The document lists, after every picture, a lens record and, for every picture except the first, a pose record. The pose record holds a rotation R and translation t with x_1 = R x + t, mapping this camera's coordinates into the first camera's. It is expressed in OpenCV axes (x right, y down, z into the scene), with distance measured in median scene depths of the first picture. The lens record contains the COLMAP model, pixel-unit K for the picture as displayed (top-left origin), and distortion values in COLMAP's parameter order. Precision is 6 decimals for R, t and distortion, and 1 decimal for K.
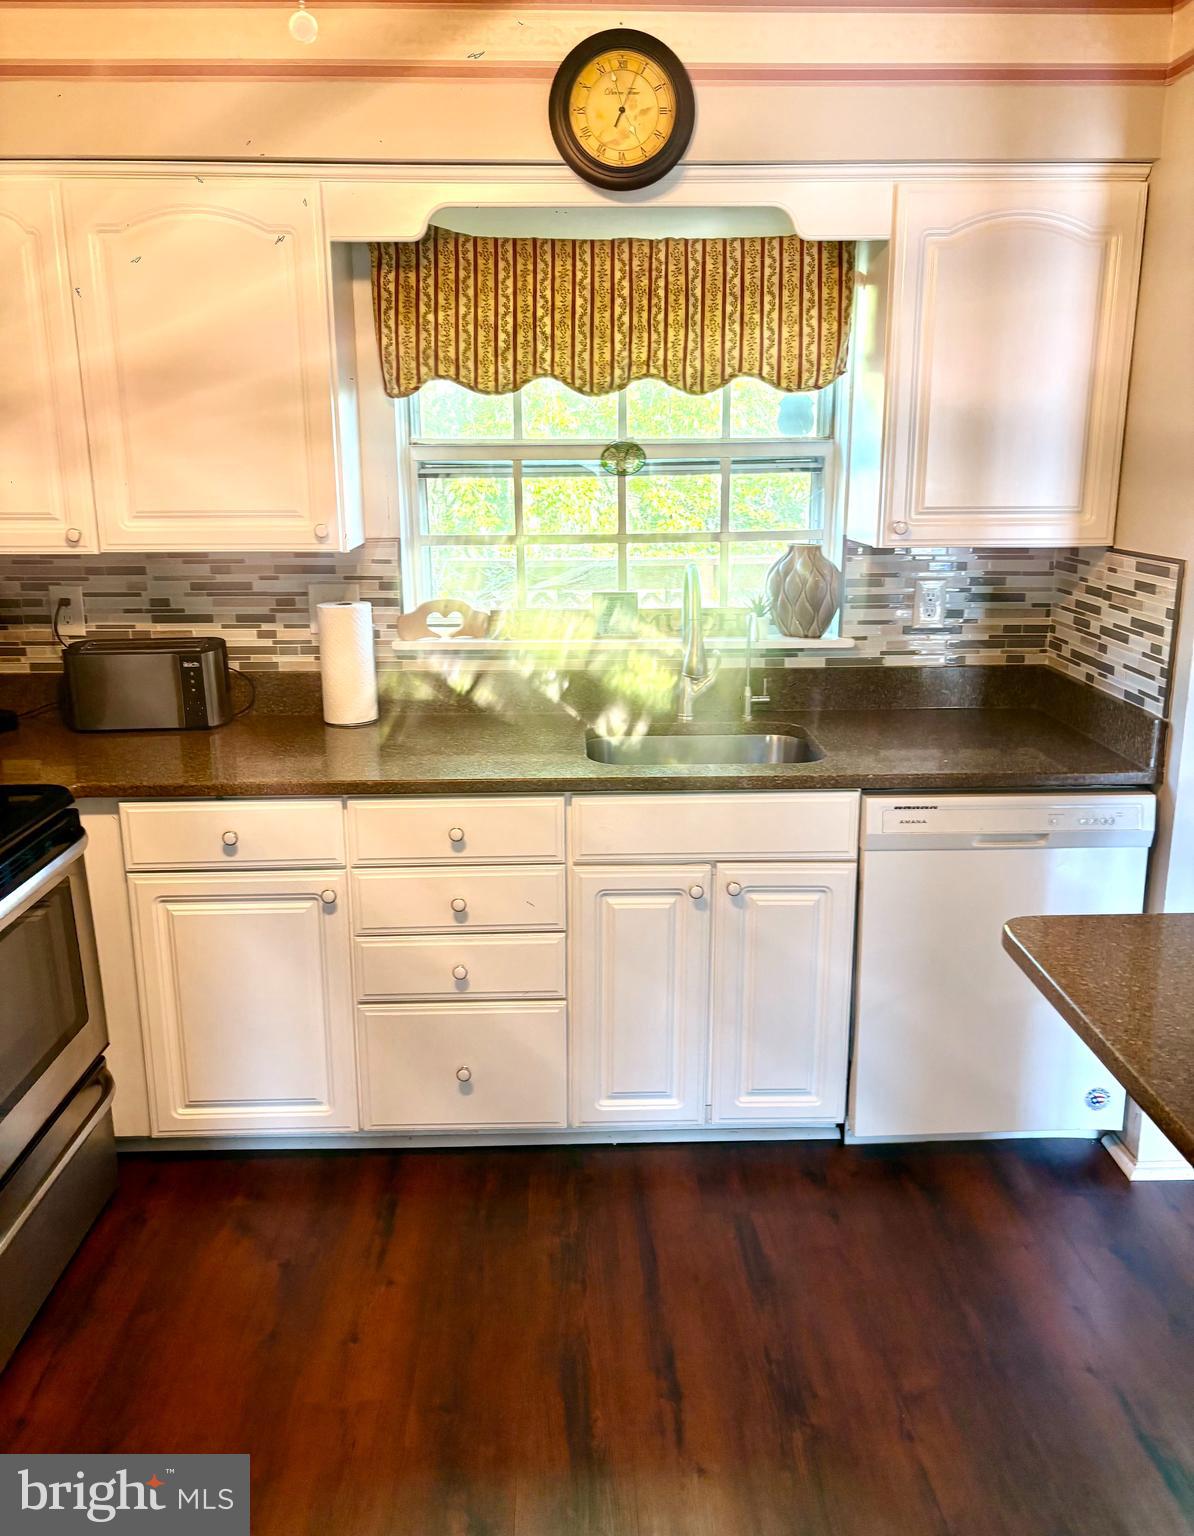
lens RADIAL K [[1186.7, 0, 612.5], [0, 1186.7, 740.7], [0, 0, 1]] dist [0.005690, 0.004012]
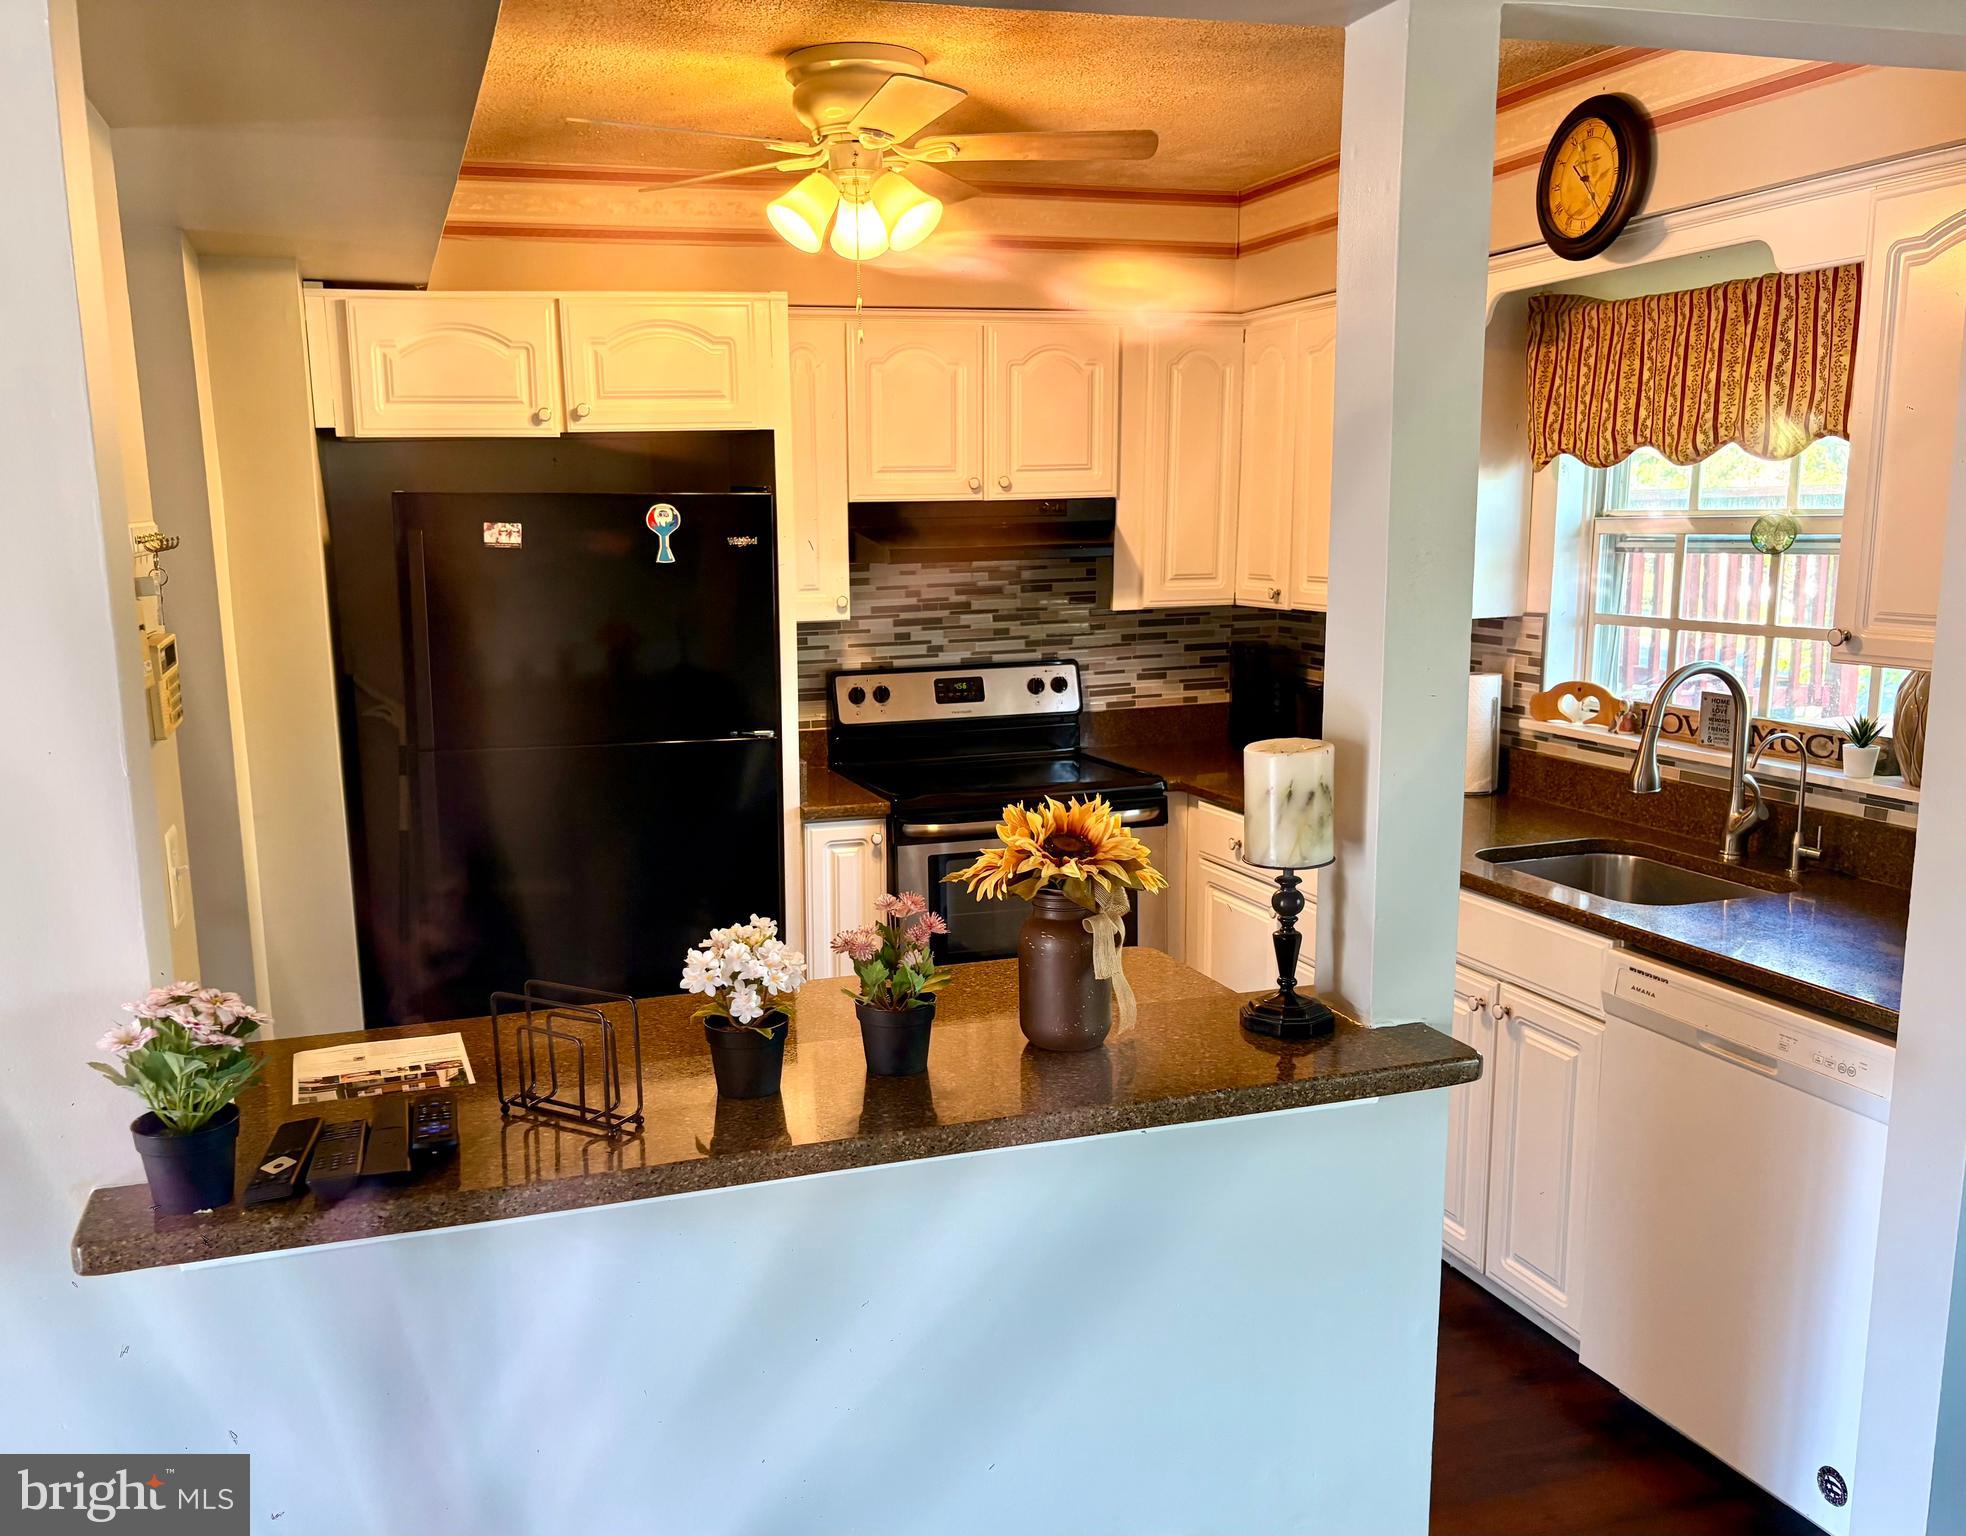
lens RADIAL K [[1629.7, 0, 888.1], [0, 1629.7, 839.9], [0, 0, 1]] dist [0.004159, -0.010327]
pose [[0.263463, 0.190427, -0.945688, 1.031230], [-0.204494, 0.969068, 0.138164, -0.072139], [0.942746, 0.156986, 0.294255, 0.148146]]
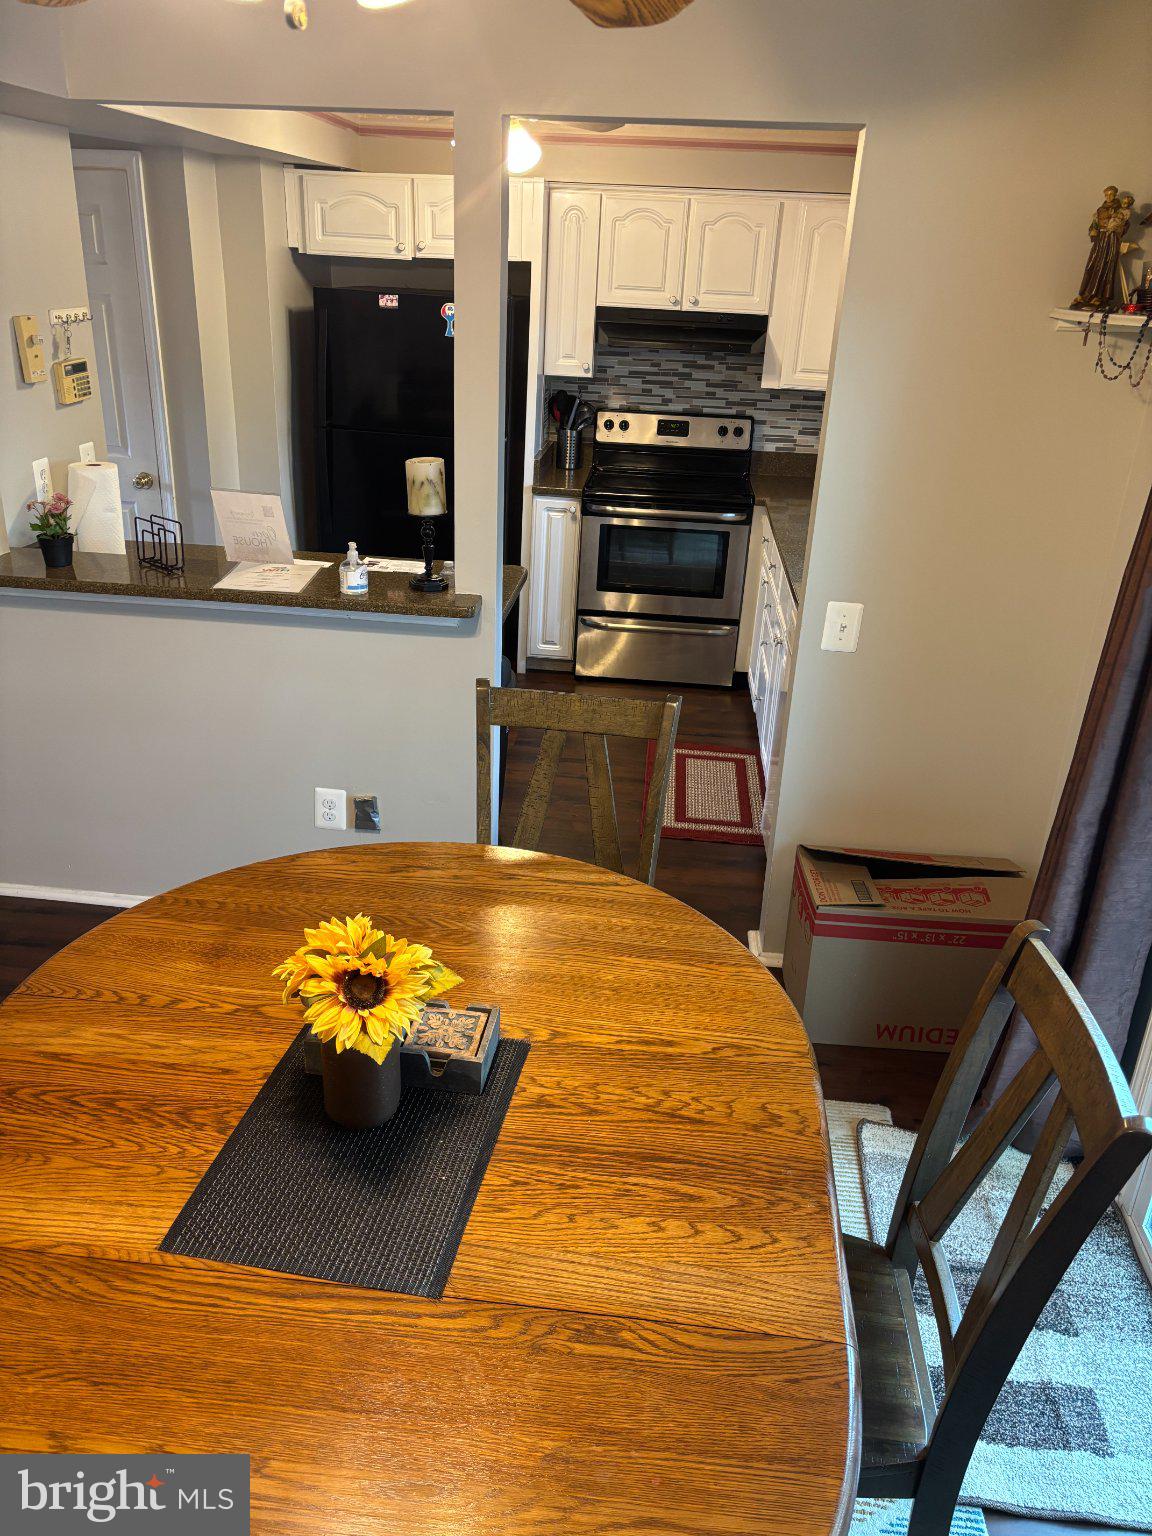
lens RADIAL K [[1213.2, 0, 559.0], [0, 1213.2, 814.3], [0, 0, 1]] dist [0.009772, 0.005779]
pose [[-0.129440, 0.427376, -0.894760, 1.616873], [-0.268851, 0.853425, 0.446526, -0.321975], [0.954445, 0.298355, 0.004433, 0.698792]]
